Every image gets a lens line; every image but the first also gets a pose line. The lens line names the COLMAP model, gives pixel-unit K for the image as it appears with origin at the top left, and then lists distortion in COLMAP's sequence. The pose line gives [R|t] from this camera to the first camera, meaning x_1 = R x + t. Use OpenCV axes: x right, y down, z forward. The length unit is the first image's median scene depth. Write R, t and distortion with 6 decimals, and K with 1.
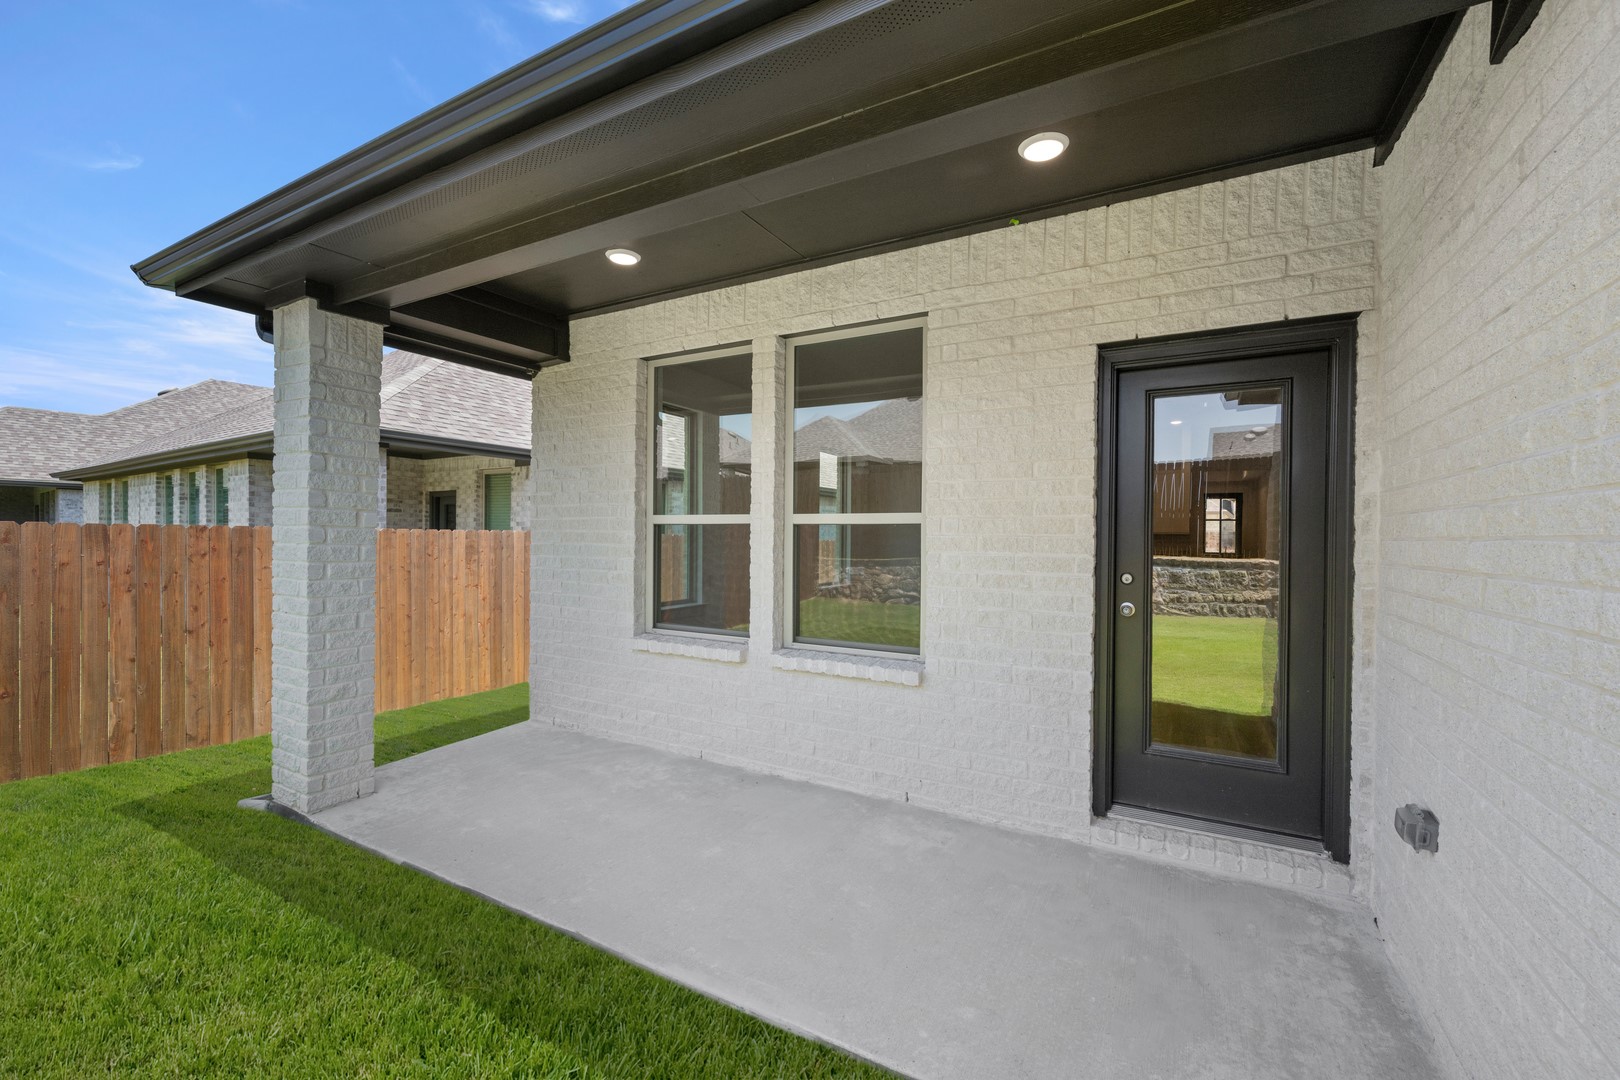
lens RADIAL K [[659.7, 0, 808.2], [0, 659.7, 545.3], [0, 0, 1]] dist [-0.002642, -0.000007]
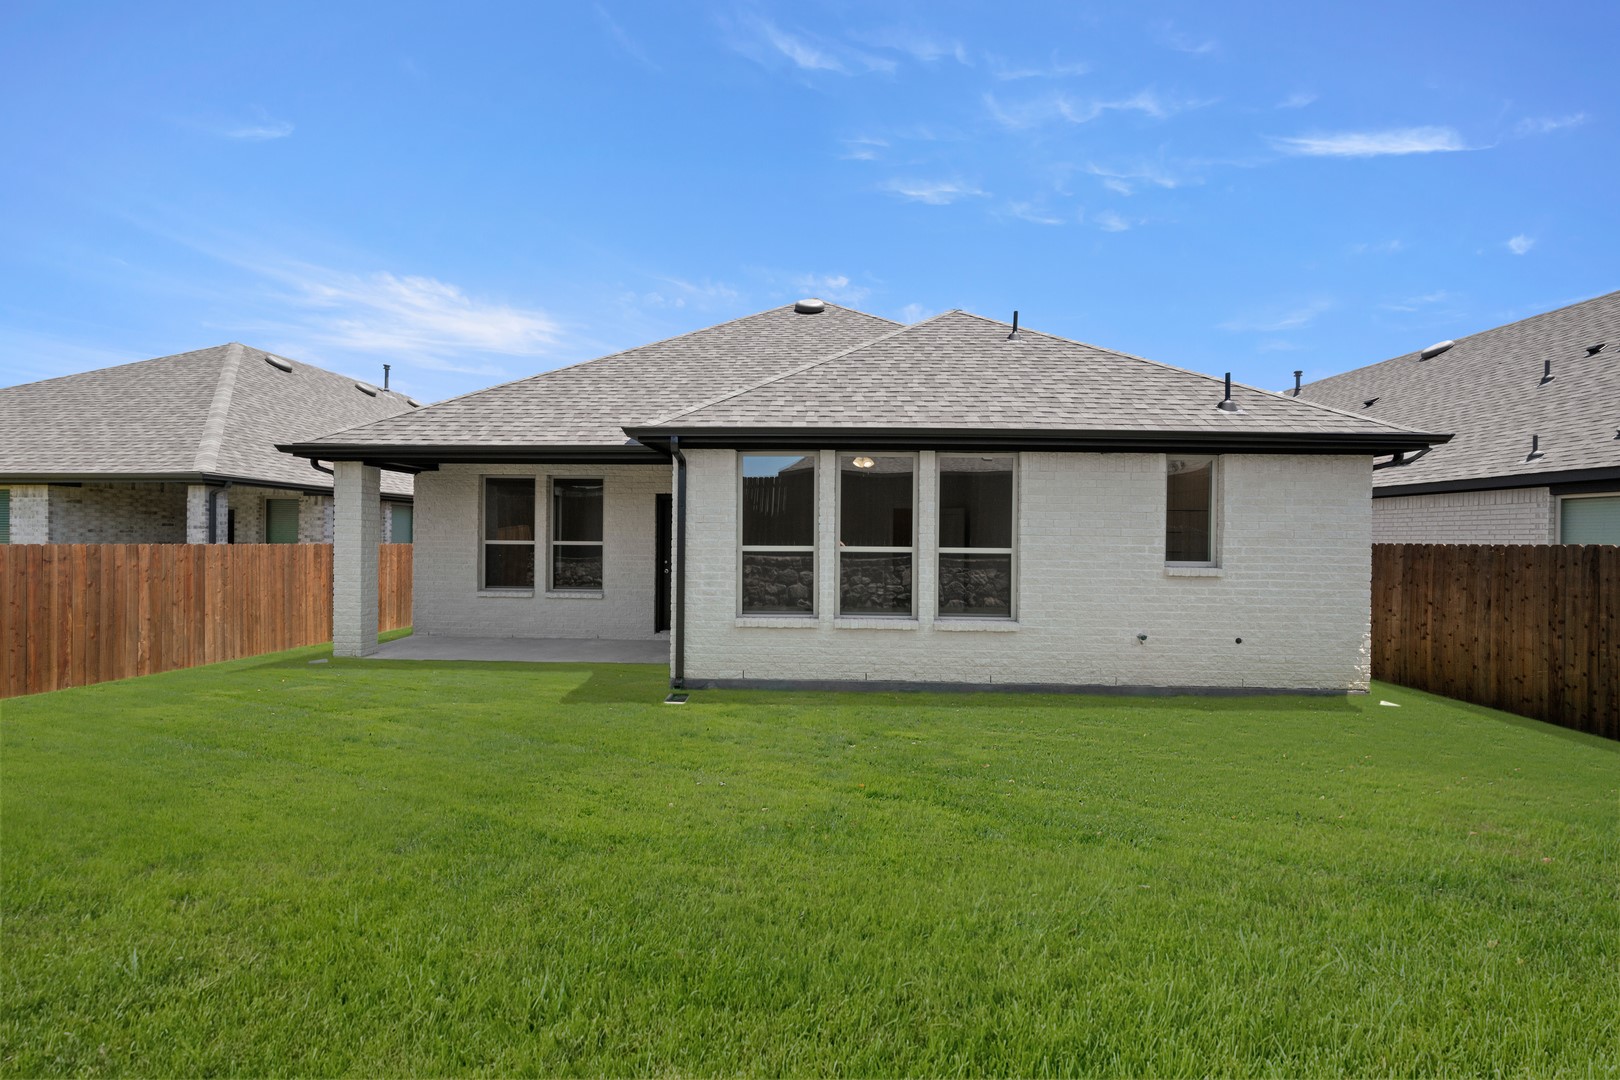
lens RADIAL K [[629.5, 0, 806.7], [0, 629.5, 541.4], [0, 0, 1]] dist [0.005216, -0.000439]
pose [[0.886108, -0.002151, 0.463475, -0.239176], [0.004252, 0.999985, -0.003489, -0.026386], [-0.463460, 0.005062, 0.886103, -1.410599]]
